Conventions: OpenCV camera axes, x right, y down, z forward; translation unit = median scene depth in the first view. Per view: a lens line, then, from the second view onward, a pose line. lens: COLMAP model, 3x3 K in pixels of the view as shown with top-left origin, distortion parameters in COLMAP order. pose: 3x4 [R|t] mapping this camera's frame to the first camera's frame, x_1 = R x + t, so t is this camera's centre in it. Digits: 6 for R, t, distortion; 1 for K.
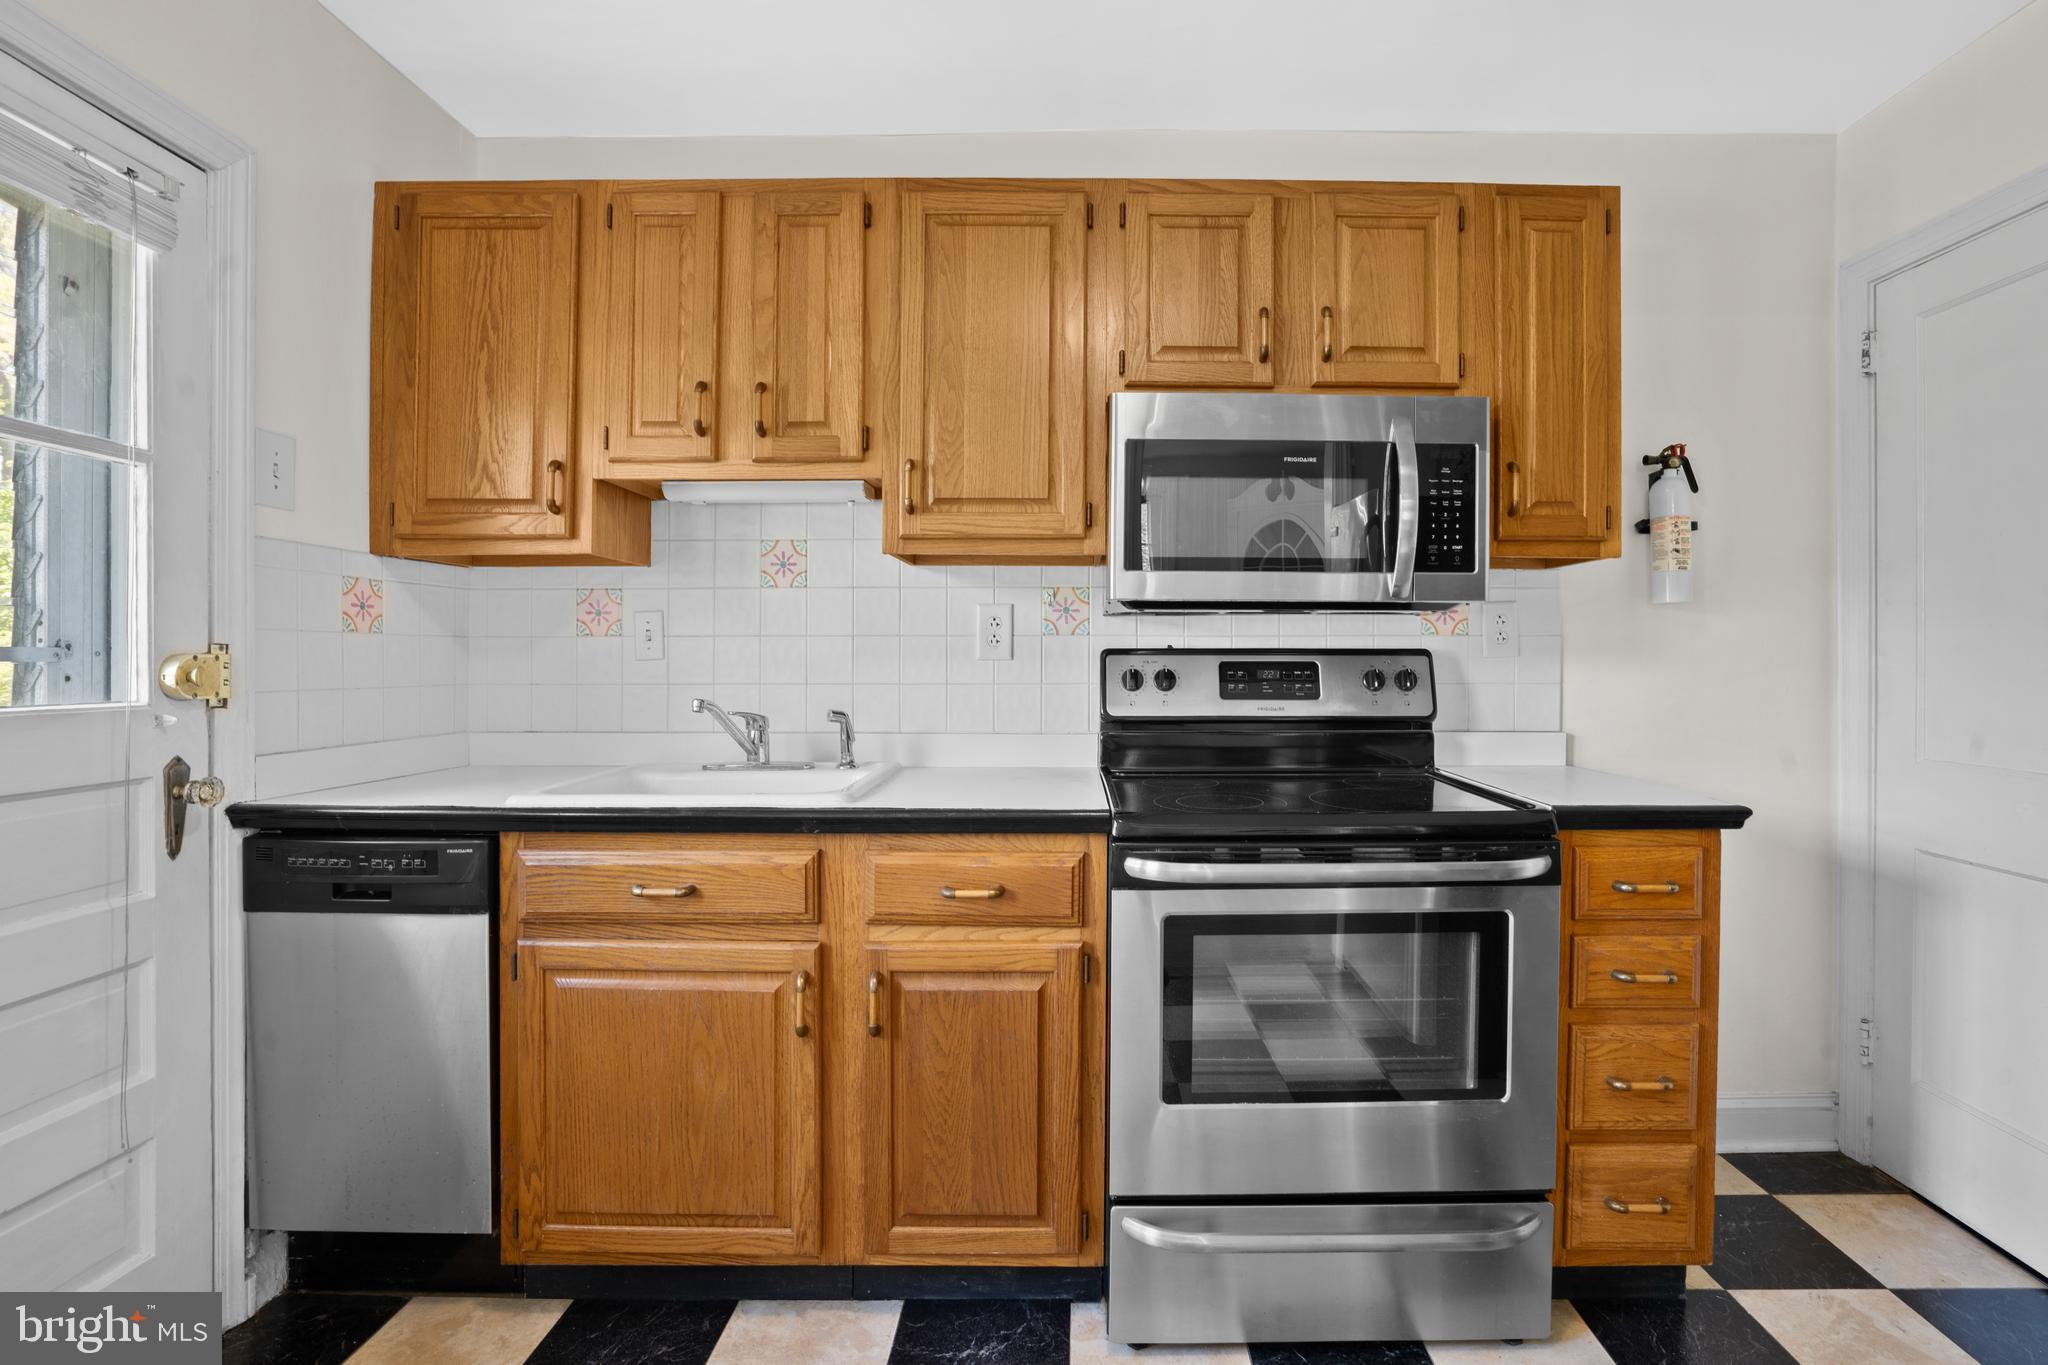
lens RADIAL K [[962.5, 0, 1020.8], [0, 962.5, 658.5], [0, 0, 1]] dist [-0.055378, 0.023889]
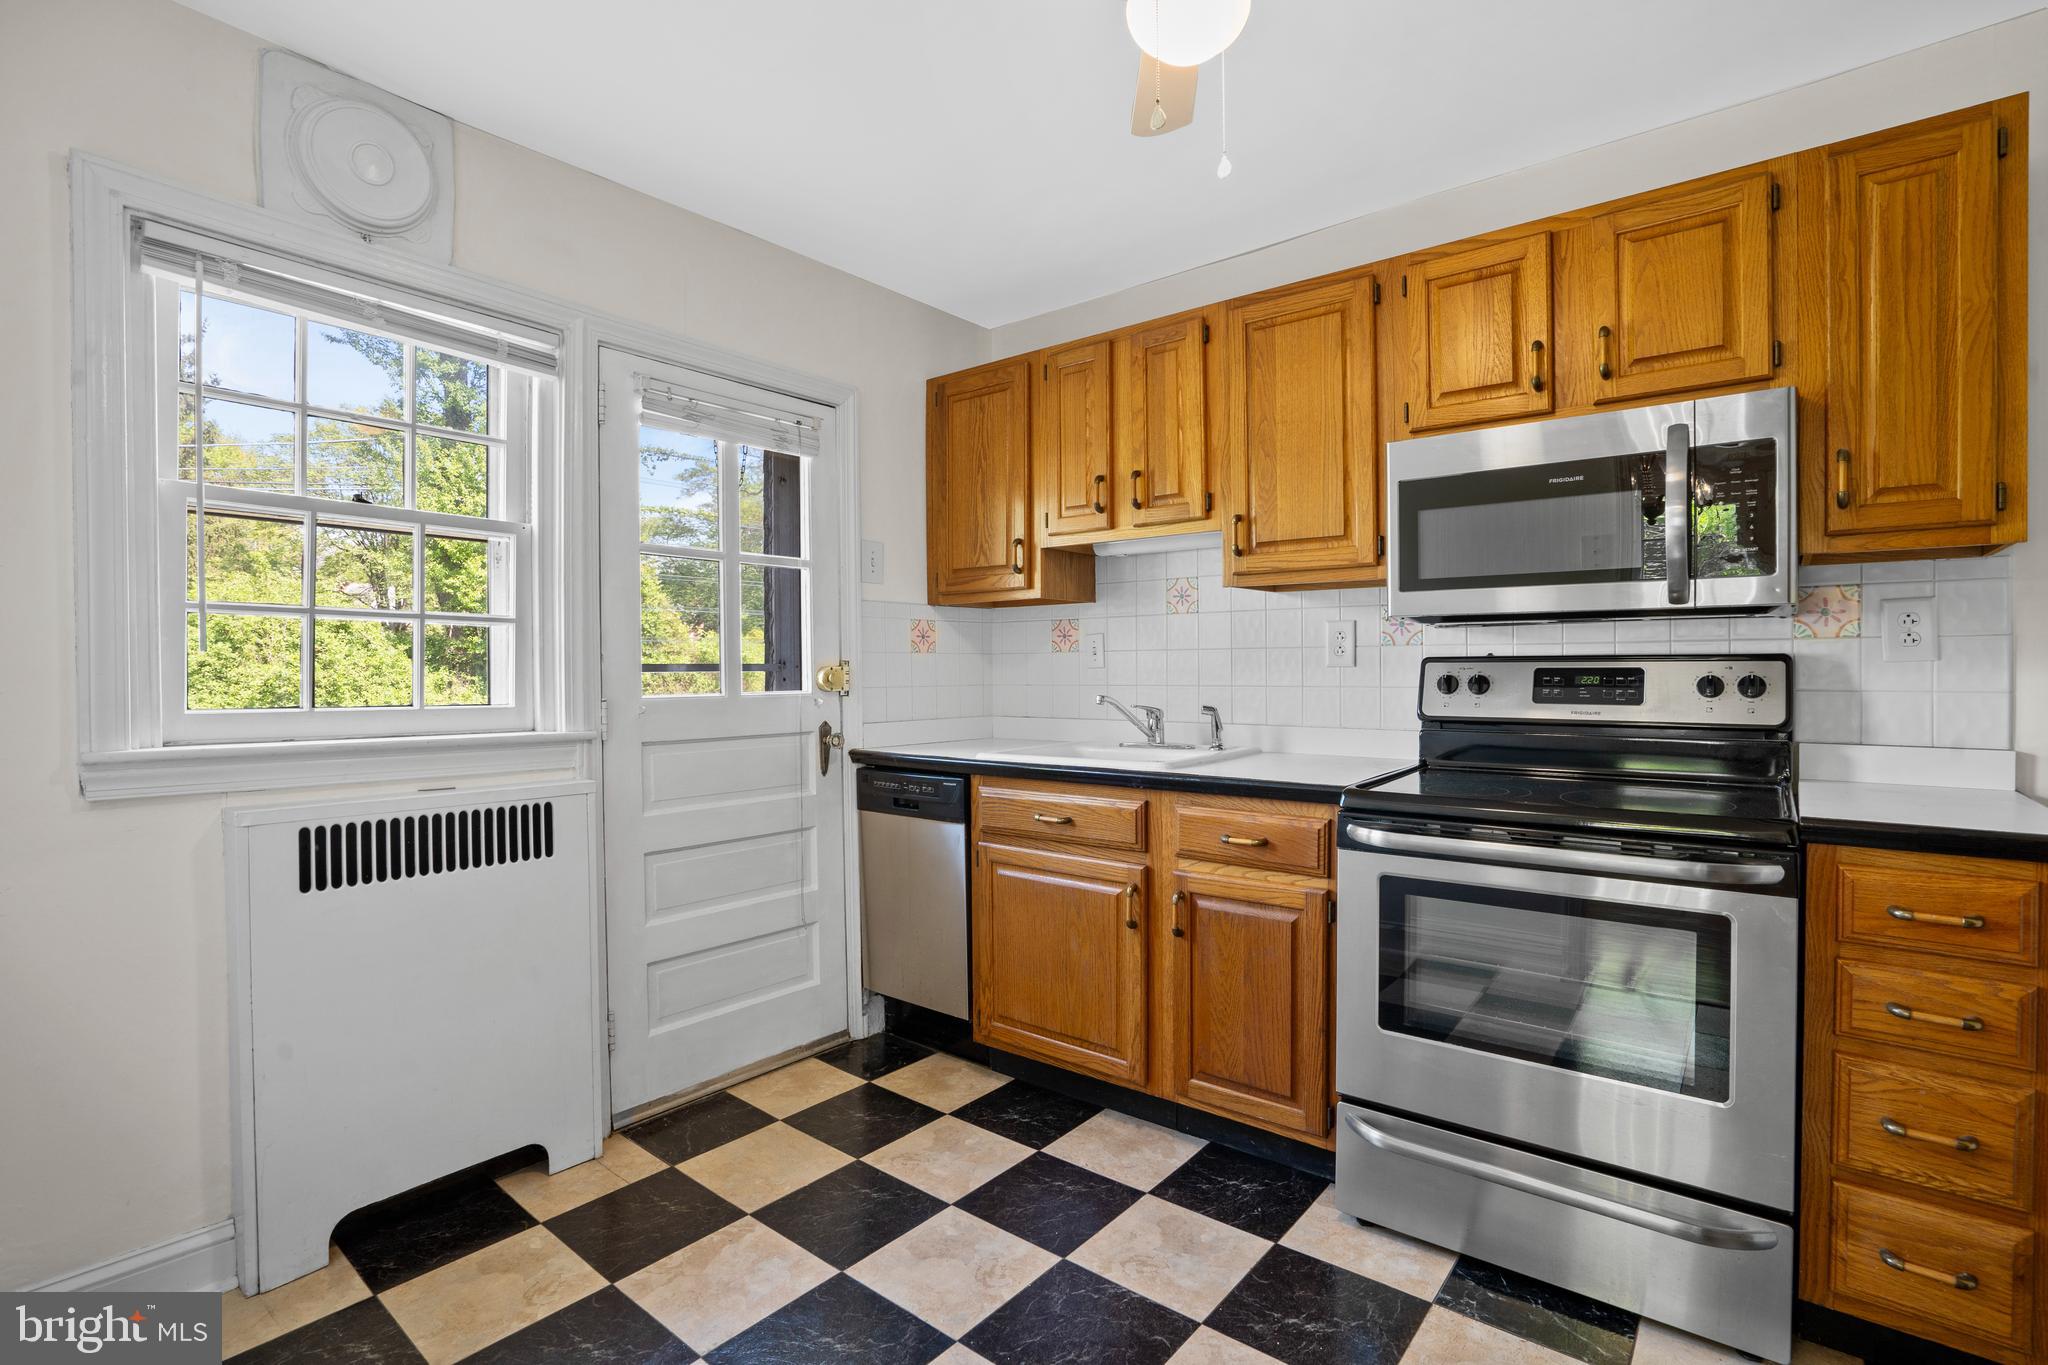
lens RADIAL K [[928.2, 0, 1026.0], [0, 928.2, 668.6], [0, 0, 1]] dist [-0.061974, 0.019992]
pose [[0.792779, -0.004456, -0.609493, 0.440994], [0.005708, 0.999984, 0.000113, 0.001039], [0.609483, -0.003568, 0.792791, -0.184178]]
